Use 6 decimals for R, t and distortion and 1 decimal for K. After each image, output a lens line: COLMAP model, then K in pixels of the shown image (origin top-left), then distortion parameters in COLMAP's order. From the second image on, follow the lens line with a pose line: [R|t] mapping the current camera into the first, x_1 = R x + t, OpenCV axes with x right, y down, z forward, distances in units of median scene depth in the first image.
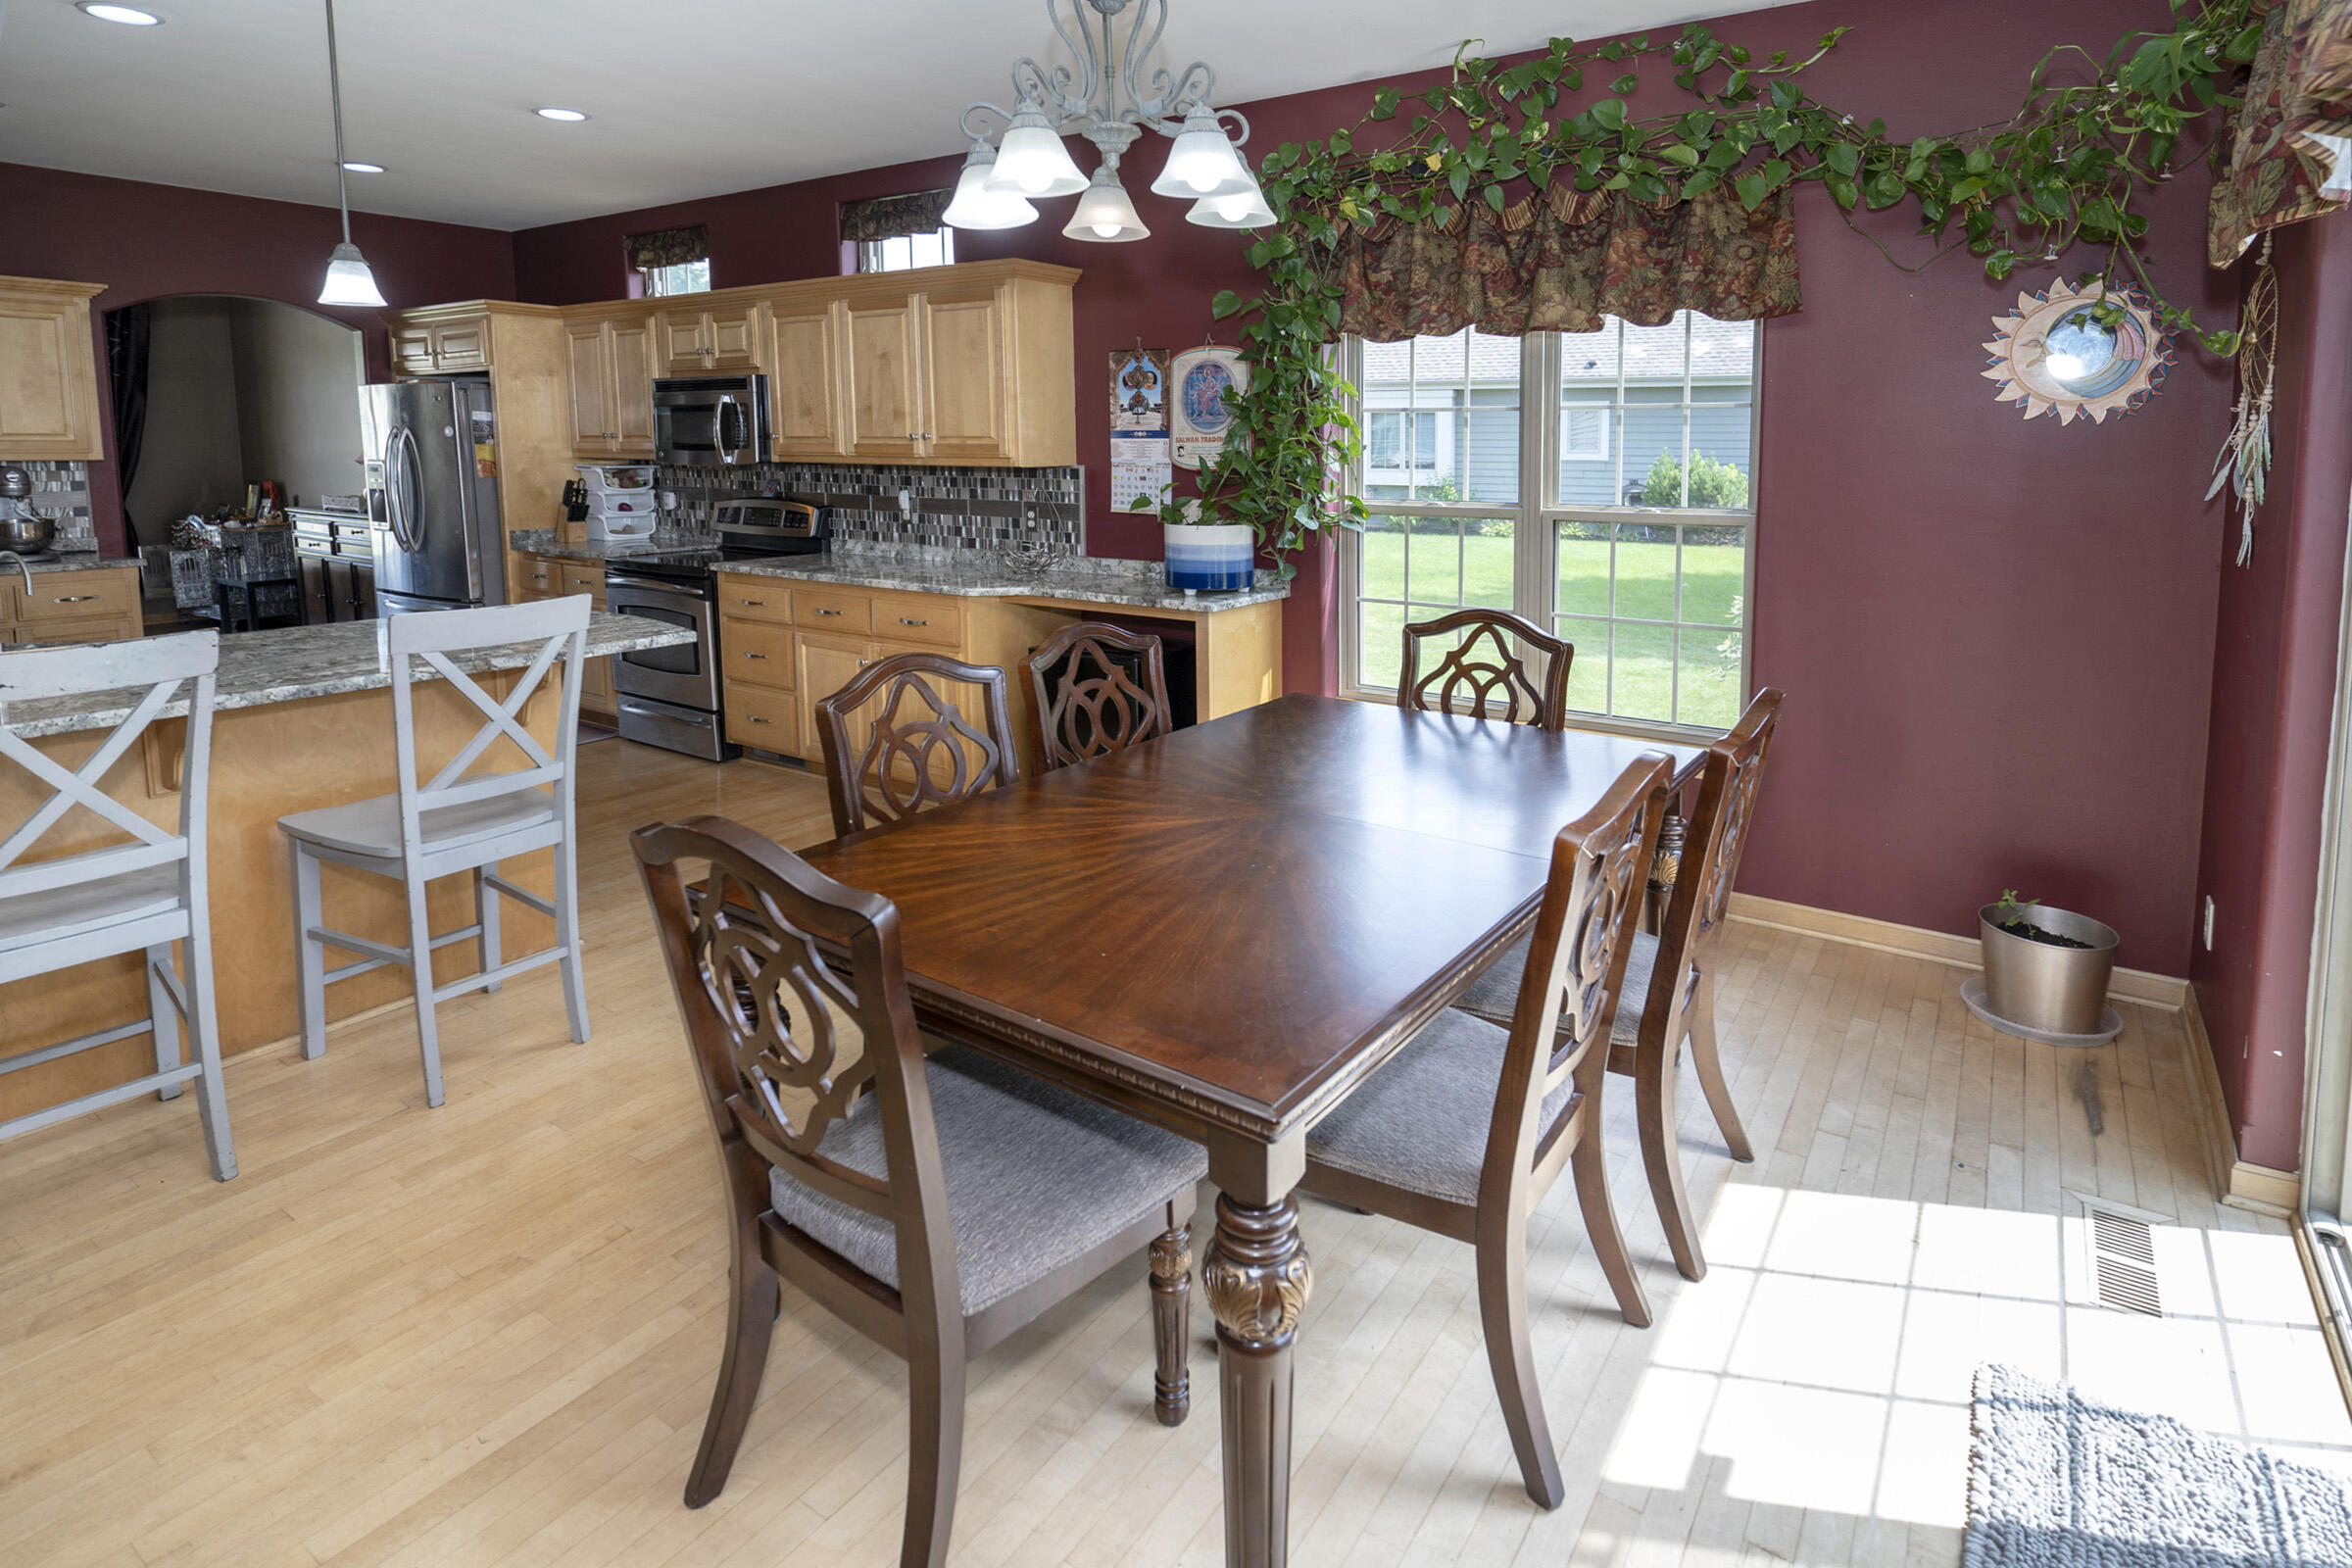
lens RADIAL K [[1188.7, 0, 1176.0], [0, 1188.7, 784.0], [0, 0, 1]] dist [0.000318, 0.000867]
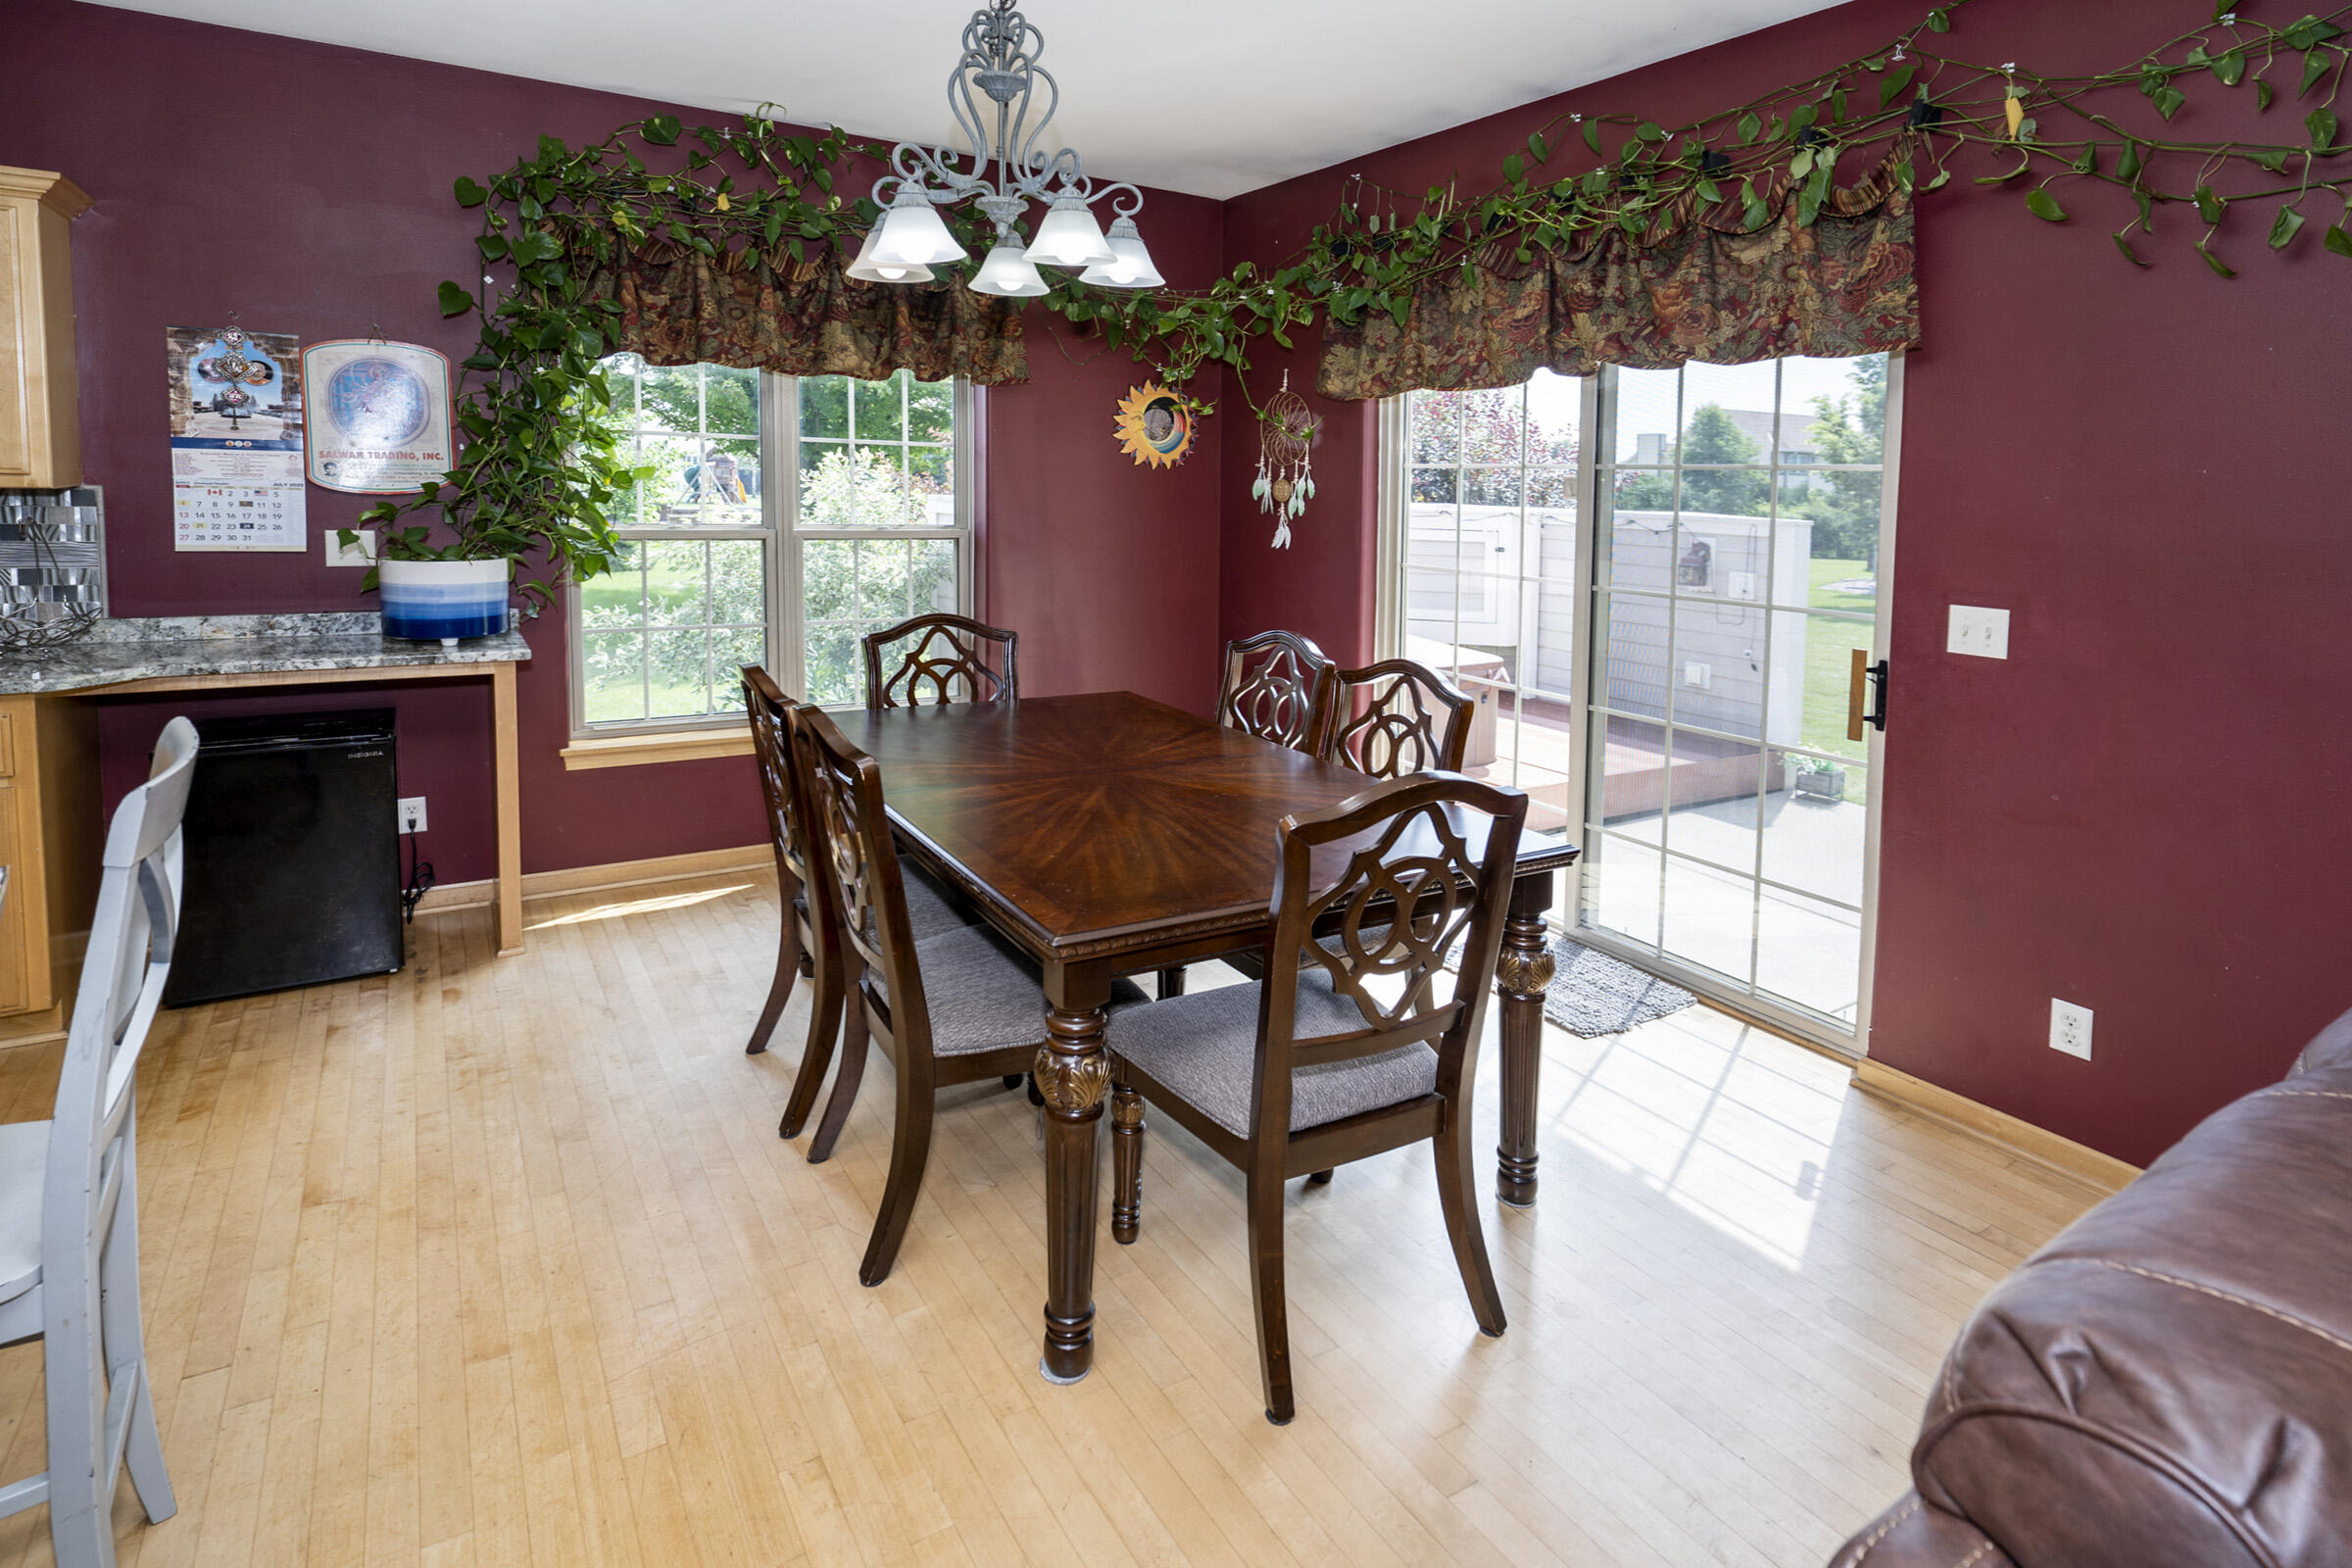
lens RADIAL K [[1135.6, 0, 1176.0], [0, 1135.6, 784.0], [0, 0, 1]] dist [0.000201, -0.000351]
pose [[0.412564, -0.227569, 0.882045, -0.612220], [0.225821, 0.963618, 0.142990, -0.081097], [-0.882494, 0.140191, 0.448944, 0.268316]]
